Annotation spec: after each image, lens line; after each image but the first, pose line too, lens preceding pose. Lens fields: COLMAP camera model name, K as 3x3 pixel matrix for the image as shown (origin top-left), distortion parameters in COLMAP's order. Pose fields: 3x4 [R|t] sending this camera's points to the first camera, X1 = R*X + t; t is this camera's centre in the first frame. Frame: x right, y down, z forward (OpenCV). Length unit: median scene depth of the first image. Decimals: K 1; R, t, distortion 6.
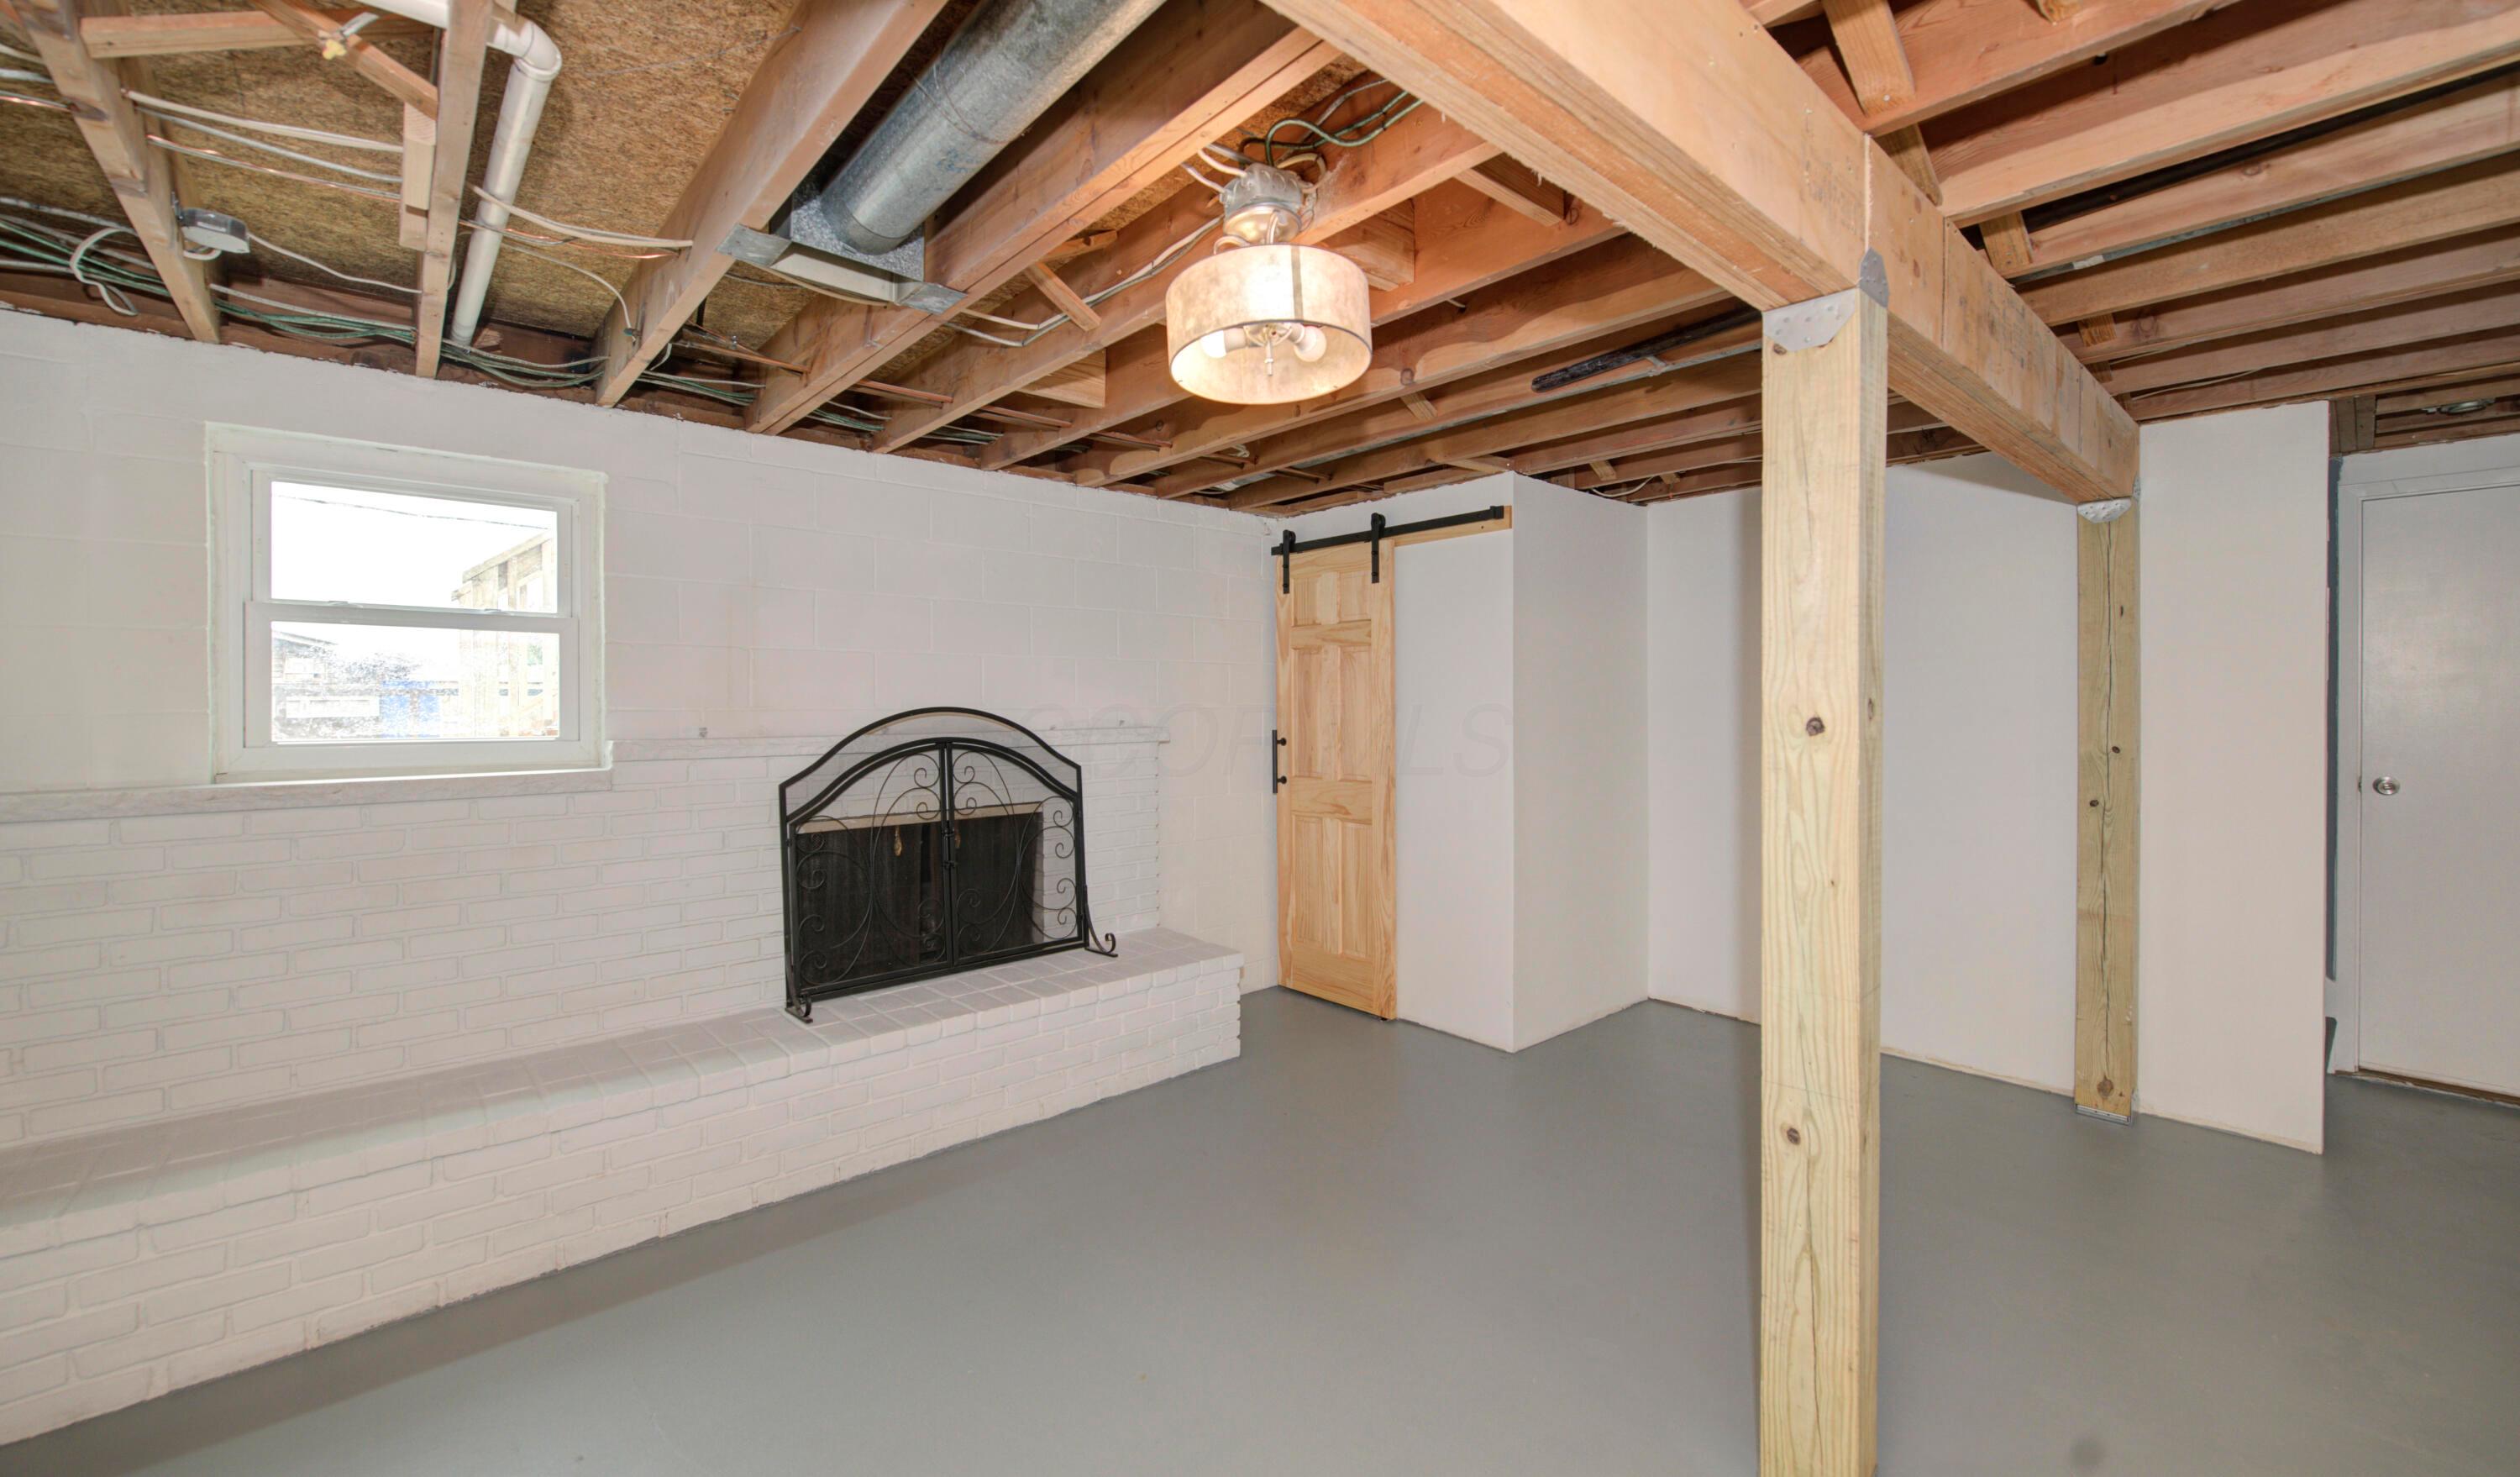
lens RADIAL K [[995.8, 0, 1265.6], [0, 995.8, 706.9], [0, 0, 1]] dist [-0.000506, 0.000180]
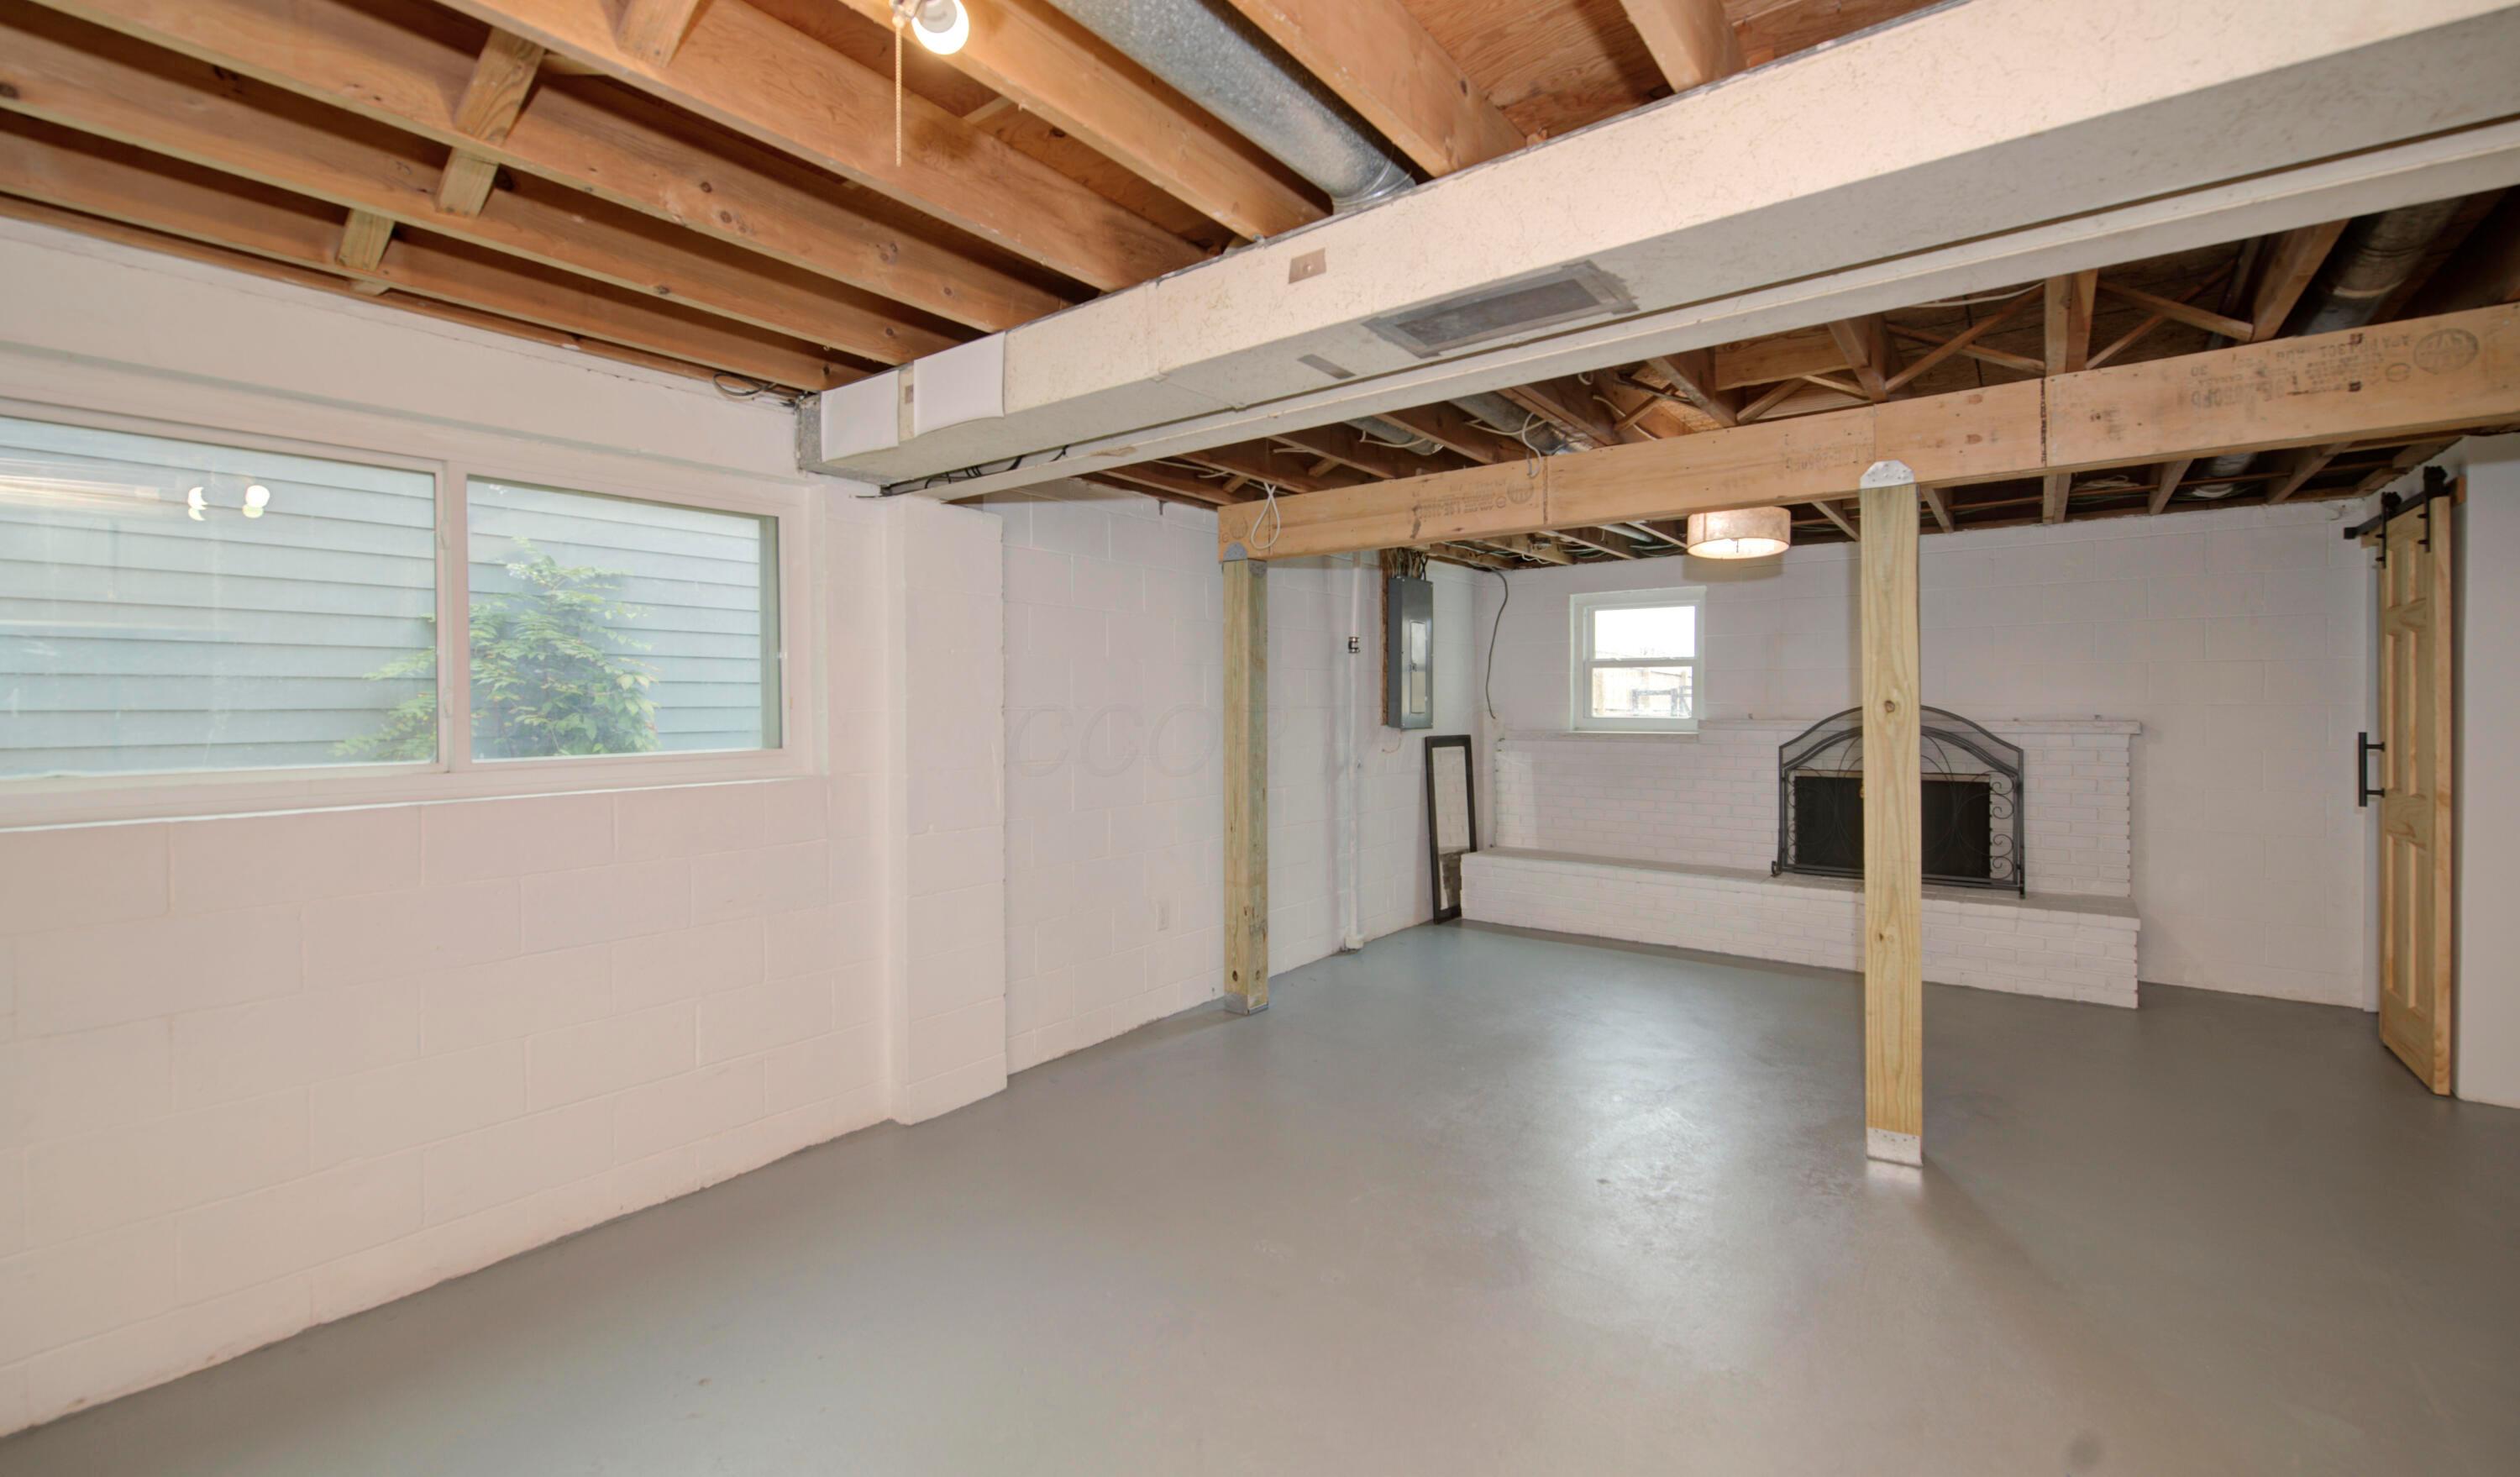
lens RADIAL K [[1015.3, 0, 1251.7], [0, 1015.3, 706.8], [0, 0, 1]] dist [-0.001332, -0.000087]
pose [[0.182060, 0.007603, -0.983258, 1.050932], [-0.002339, 0.999971, 0.007299, -0.003734], [0.983285, 0.000970, 0.182072, -0.246265]]
